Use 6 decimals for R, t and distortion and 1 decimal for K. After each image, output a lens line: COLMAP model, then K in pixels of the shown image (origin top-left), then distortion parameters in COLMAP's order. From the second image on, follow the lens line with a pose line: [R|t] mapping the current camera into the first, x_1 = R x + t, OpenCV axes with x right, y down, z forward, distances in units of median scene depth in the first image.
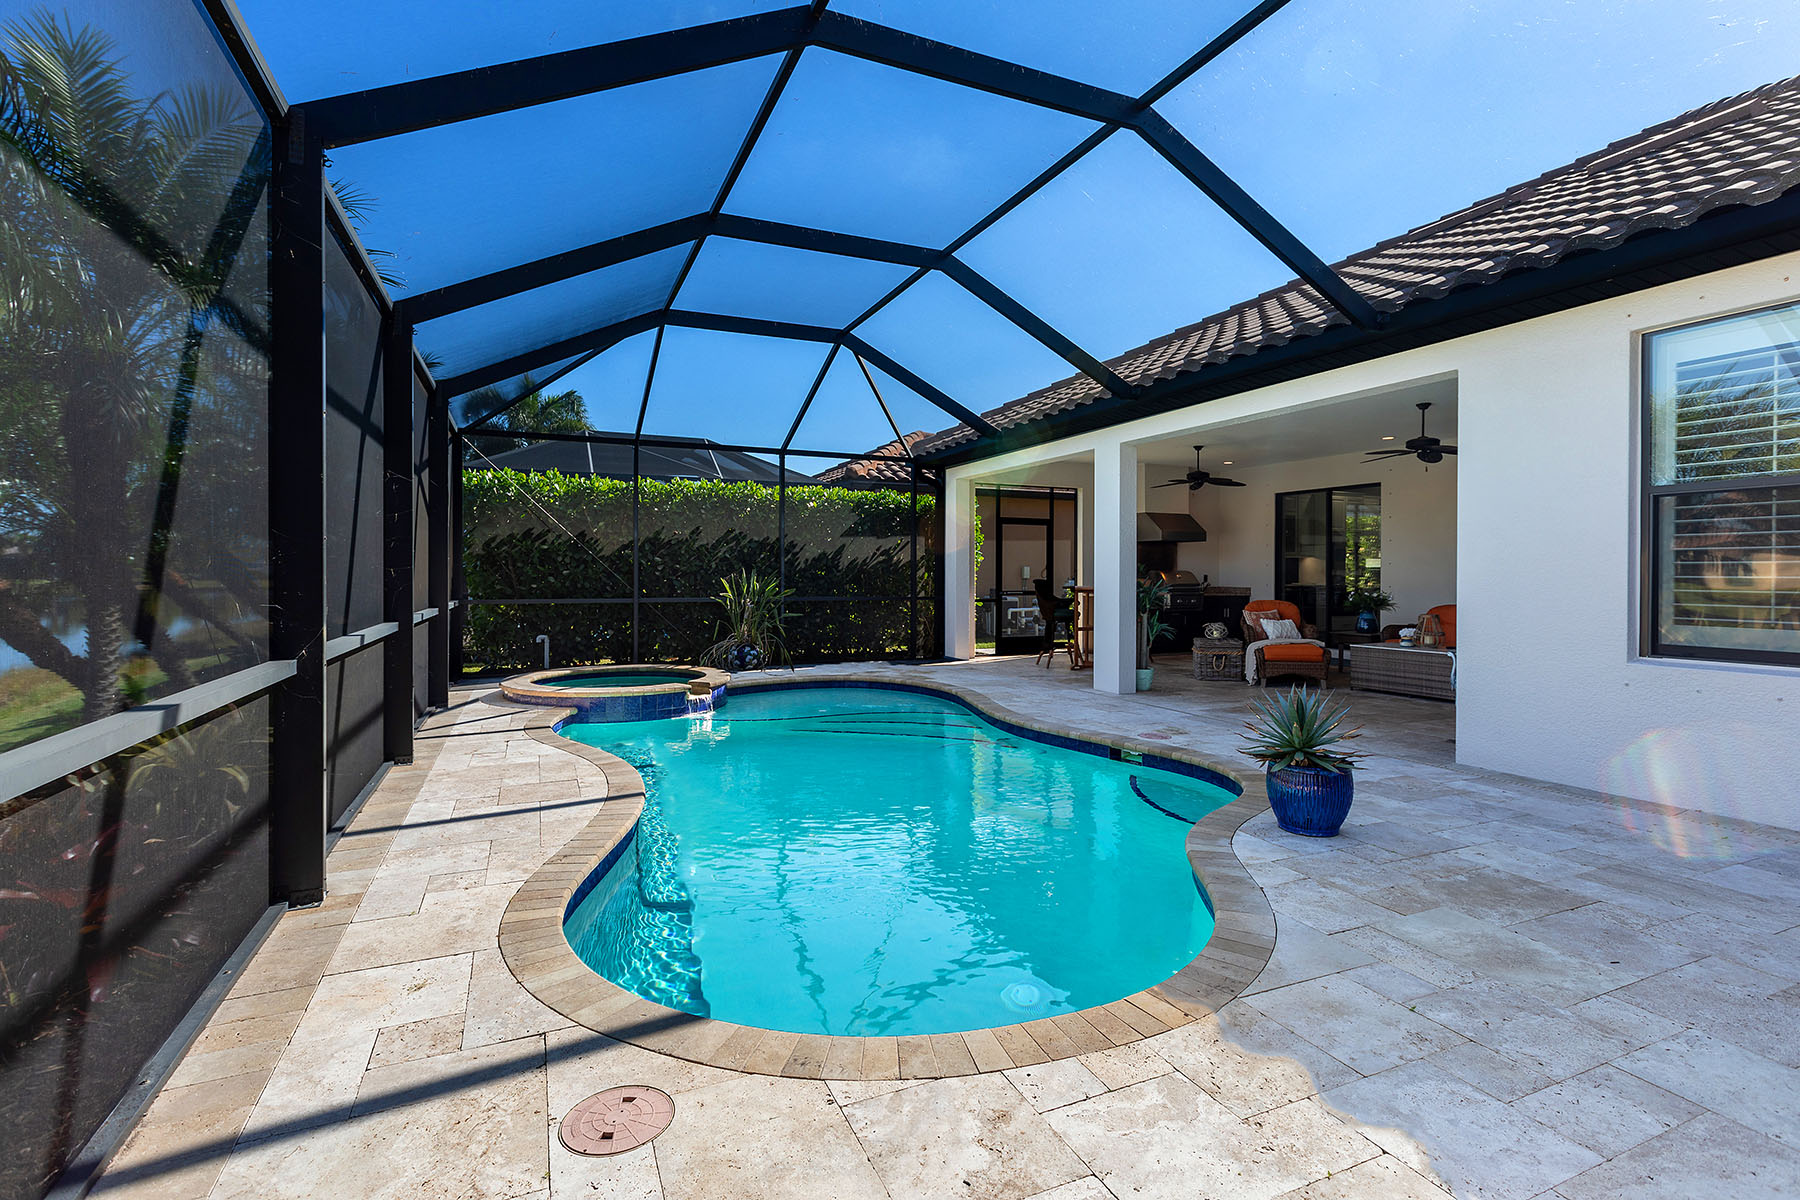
lens RADIAL K [[802.6, 0, 903.6], [0, 802.6, 583.9], [0, 0, 1]] dist [0.004361, -0.003105]
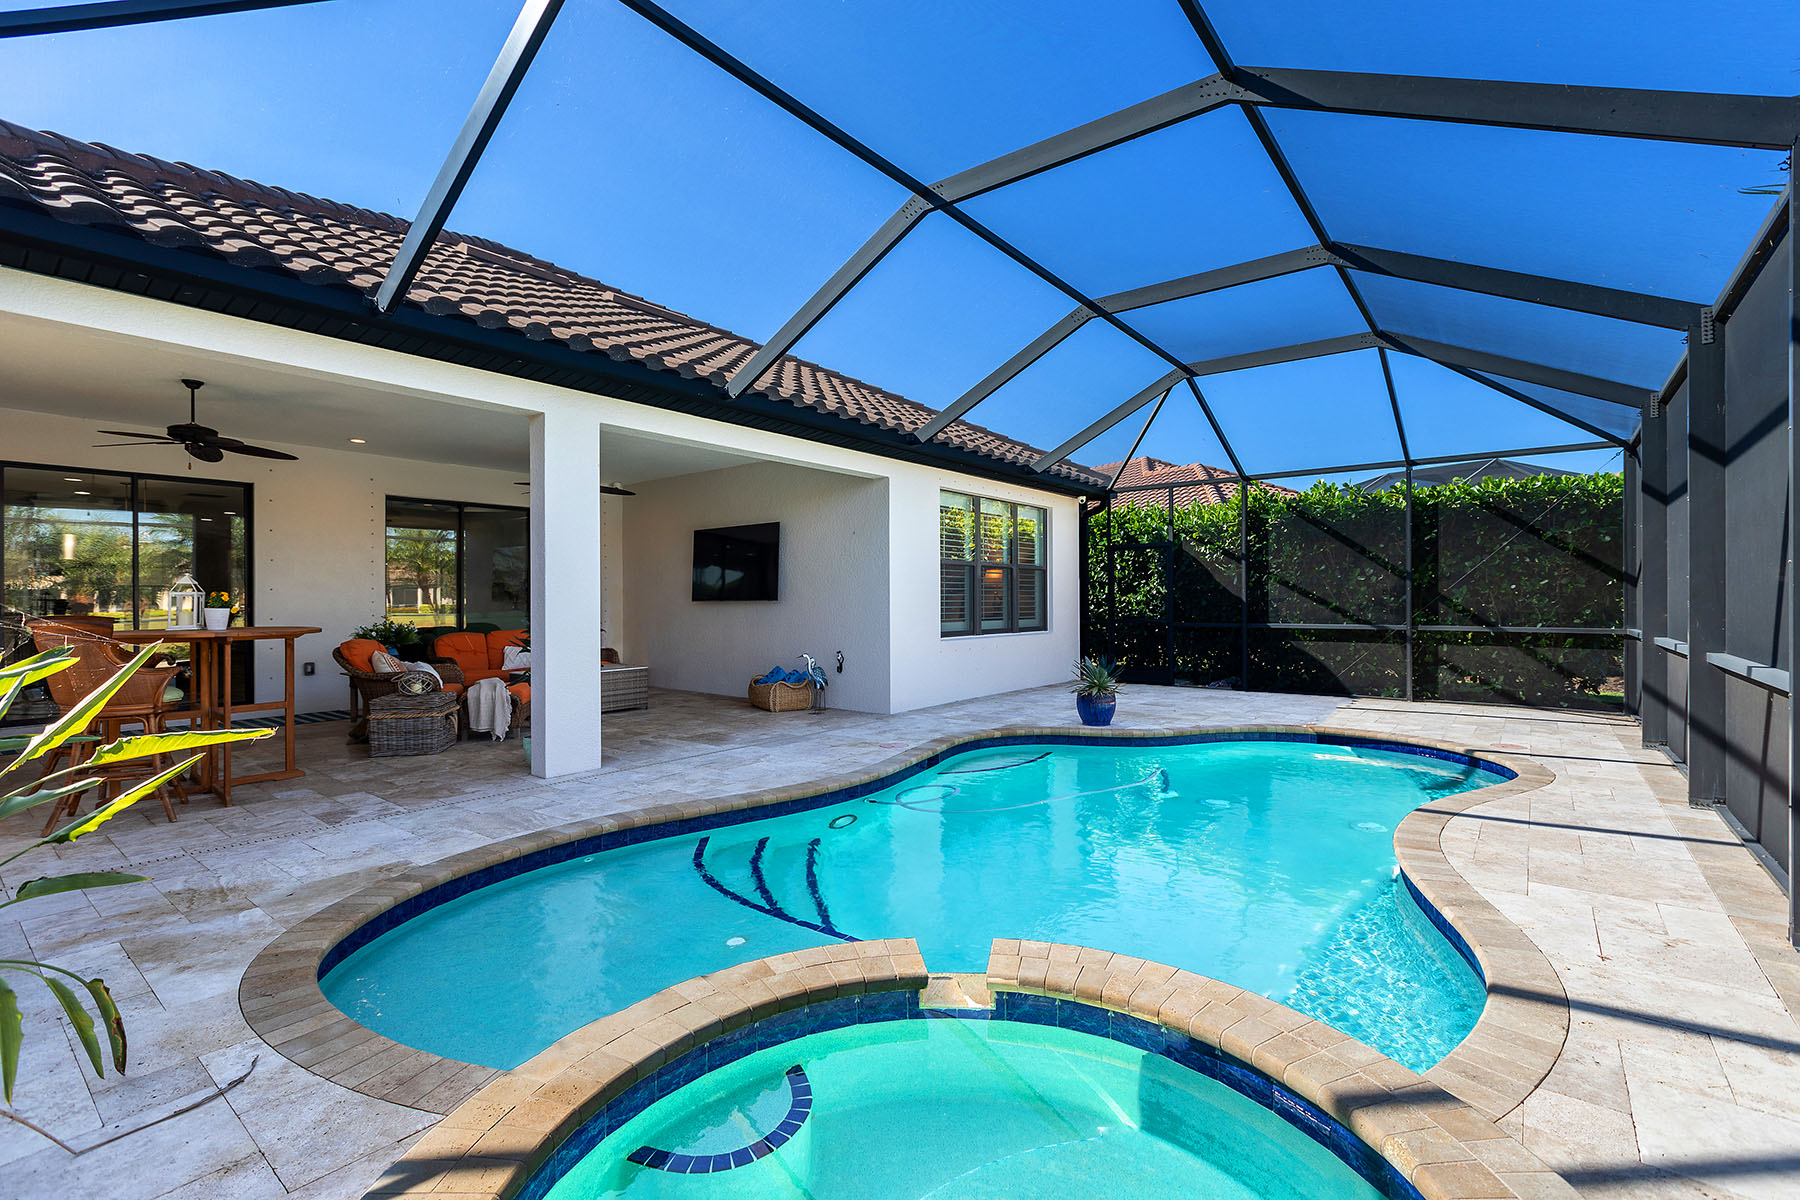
lens RADIAL K [[802.6, 0, 905.4], [0, 802.6, 605.9], [0, 0, 1]] dist [0.004361, -0.003105]
pose [[-0.484782, -0.001081, 0.874634, -0.693447], [0.010440, 0.999921, 0.007023, -0.022675], [-0.874572, 0.012536, -0.484733, 1.567962]]
